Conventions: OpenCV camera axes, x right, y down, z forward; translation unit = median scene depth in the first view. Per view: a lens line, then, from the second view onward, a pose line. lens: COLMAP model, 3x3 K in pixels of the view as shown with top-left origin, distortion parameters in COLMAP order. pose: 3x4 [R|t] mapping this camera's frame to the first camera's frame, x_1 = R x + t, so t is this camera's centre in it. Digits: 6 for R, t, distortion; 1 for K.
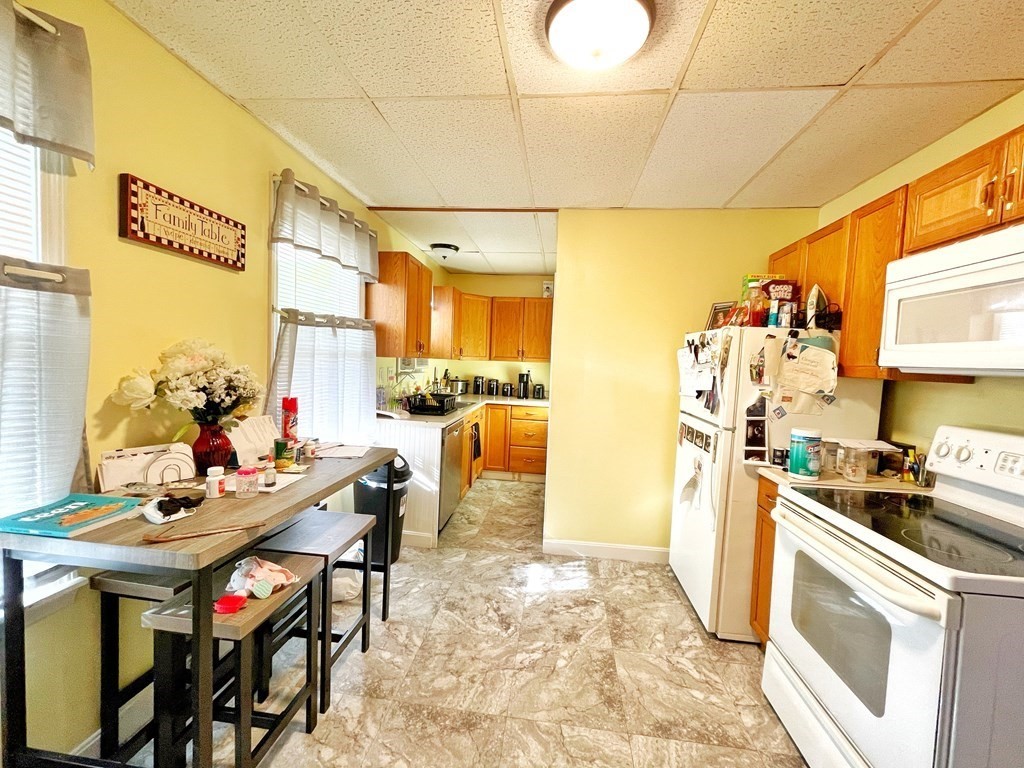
lens RADIAL K [[411.7, 0, 511.9], [0, 411.7, 383.6], [0, 0, 1]] dist [-0.000719, -0.001459]
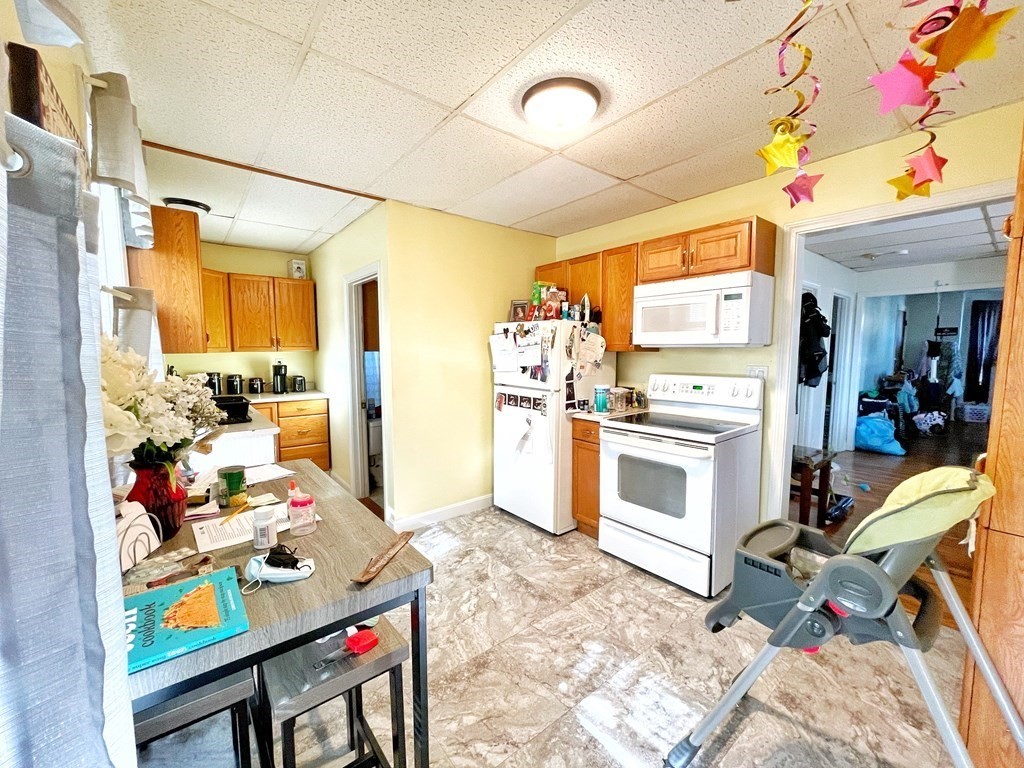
lens RADIAL K [[411.7, 0, 512.3], [0, 411.7, 383.5], [0, 0, 1]] dist [-0.000719, -0.001459]
pose [[0.702470, -0.101323, 0.704464, -0.611828], [0.071538, 0.994854, 0.071754, -0.031591], [-0.708109, -0.000009, 0.706104, 0.090940]]
